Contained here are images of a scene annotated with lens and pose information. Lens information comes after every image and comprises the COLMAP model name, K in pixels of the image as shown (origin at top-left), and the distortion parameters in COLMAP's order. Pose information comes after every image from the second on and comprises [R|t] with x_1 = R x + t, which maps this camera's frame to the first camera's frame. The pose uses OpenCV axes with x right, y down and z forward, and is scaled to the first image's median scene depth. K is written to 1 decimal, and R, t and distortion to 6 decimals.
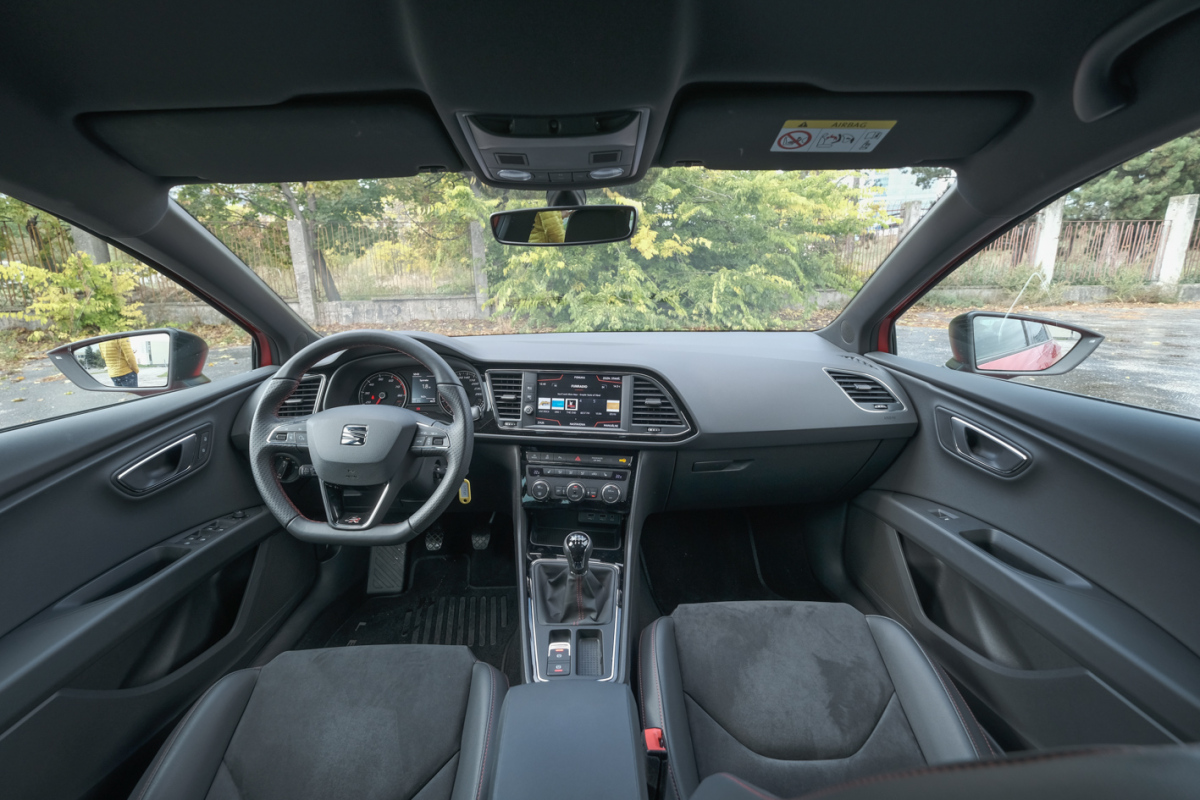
lens RADIAL K [[519.3, 0, 584.7], [0, 519.3, 405.0], [0, 0, 1]] dist [-0.004256, -0.000191]
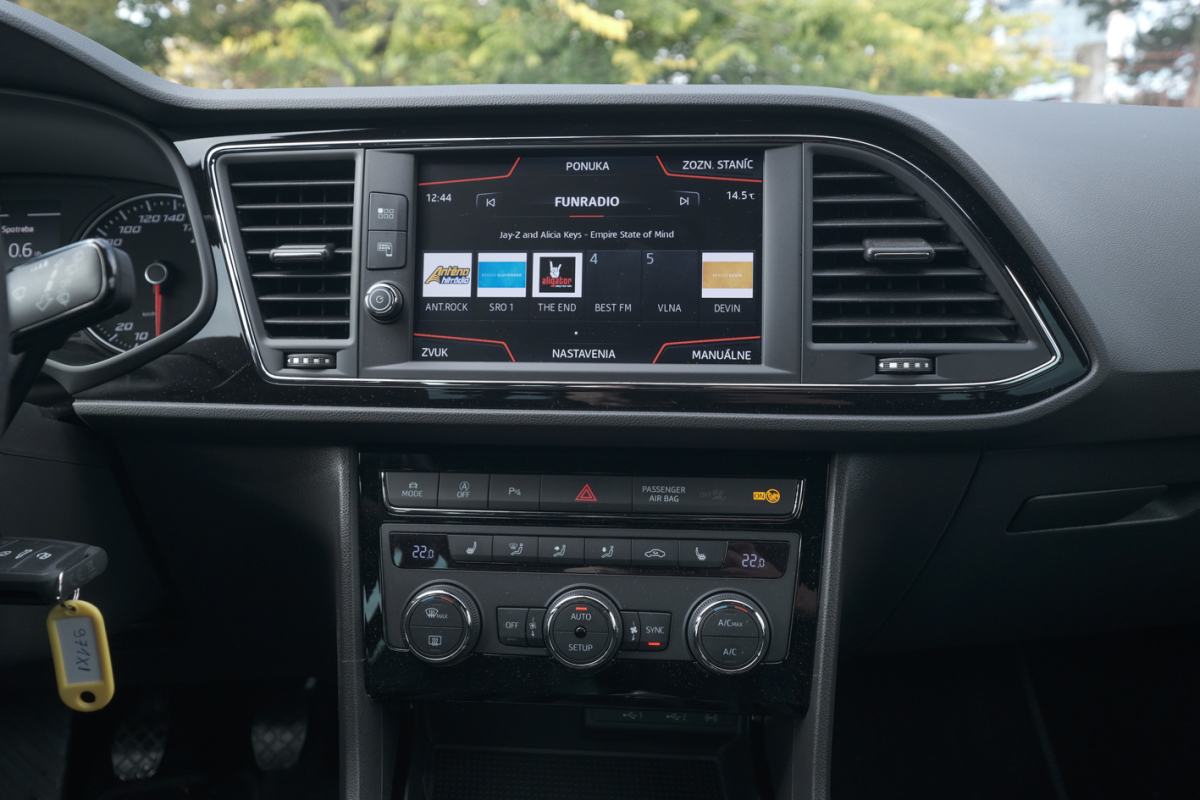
lens RADIAL K [[874.2, 0, 583.4], [0, 874.2, 406.5], [0, 0, 1]] dist [-0.010670, 0.002487]
pose [[0.998342, -0.020506, 0.053782, -0.036377], [0.020478, 0.999790, 0.001076, 0.060839], [-0.053793, 0.000027, 0.998552, 0.578946]]
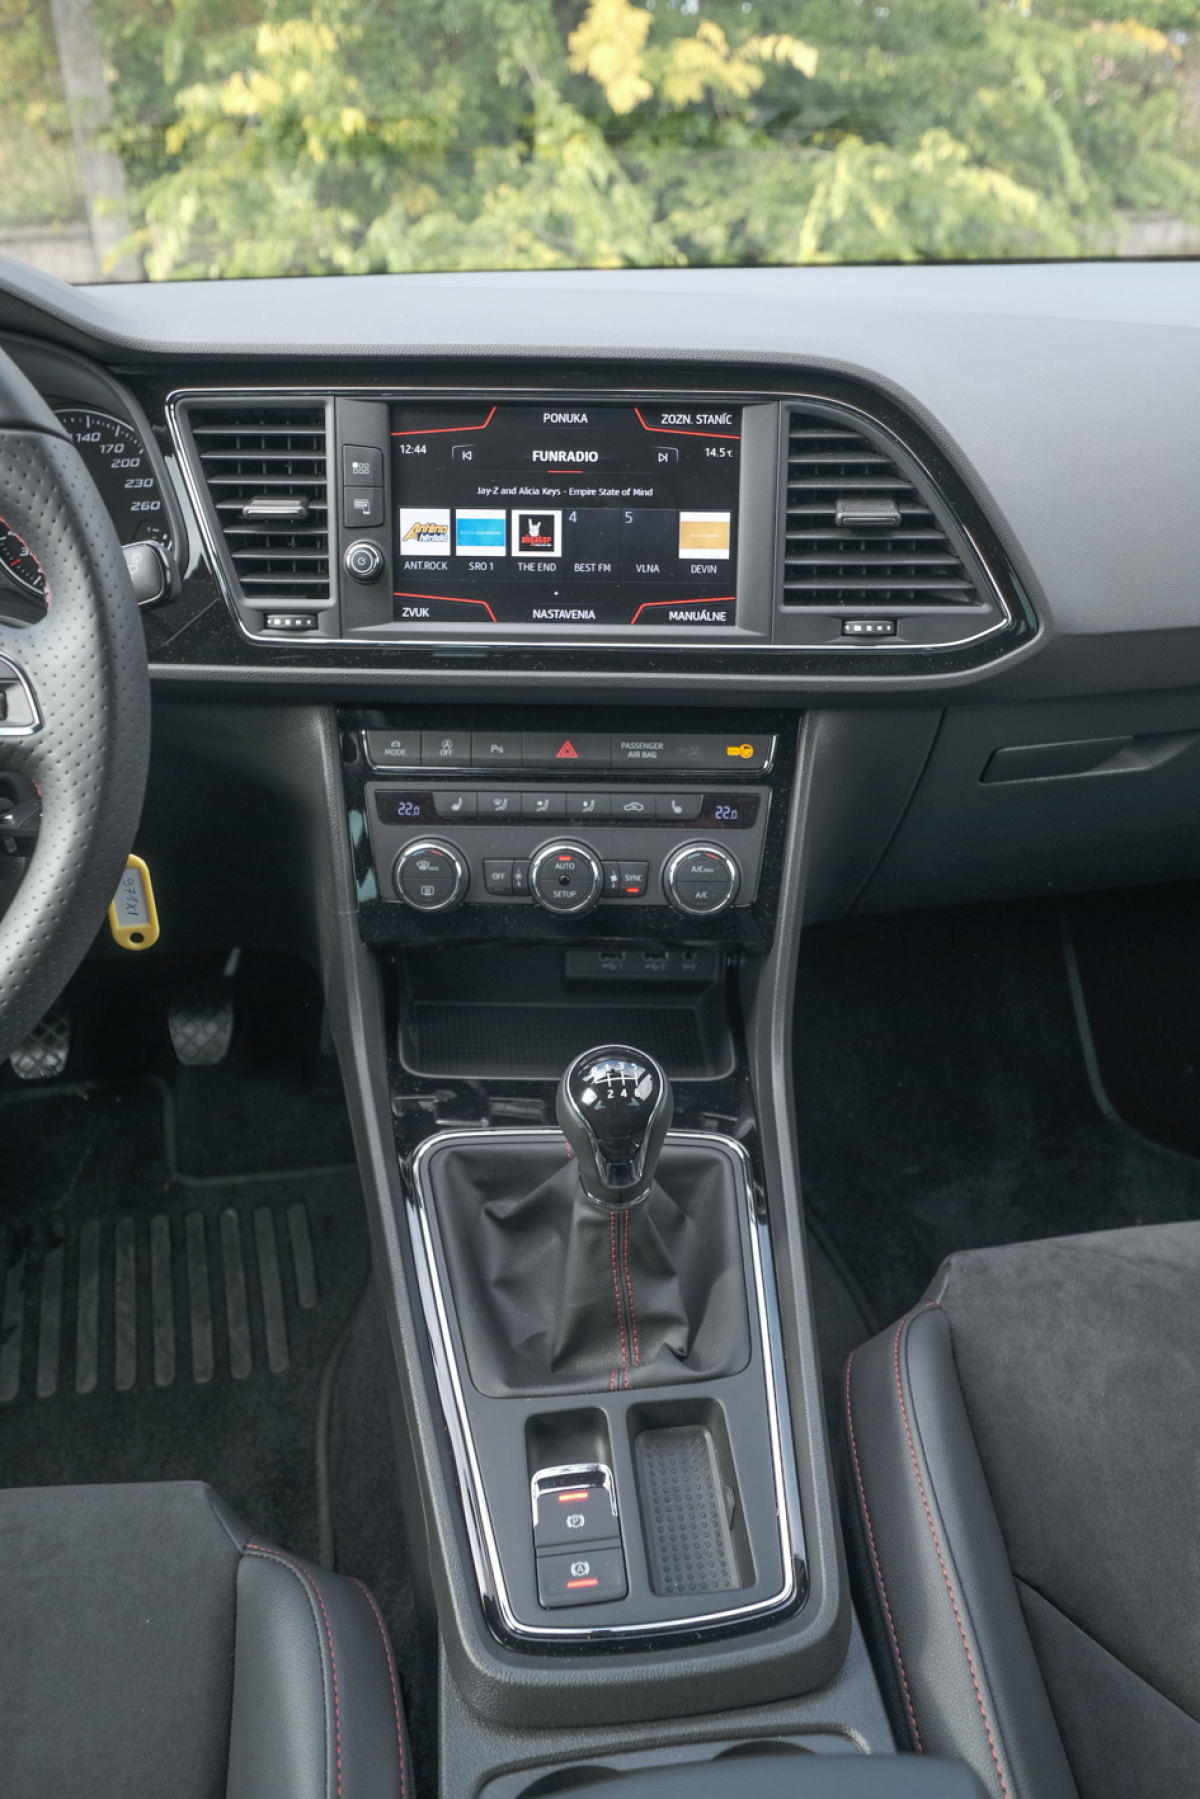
lens RADIAL K [[1411.2, 0, 614.9], [0, 1411.2, 932.0], [0, 0, 1]] dist [0.005495, -0.004478]
pose [[0.992986, -0.051017, 0.106661, -0.069343], [0.023472, 0.969222, 0.245065, 0.018948], [-0.115881, -0.240843, 0.963621, 0.297247]]
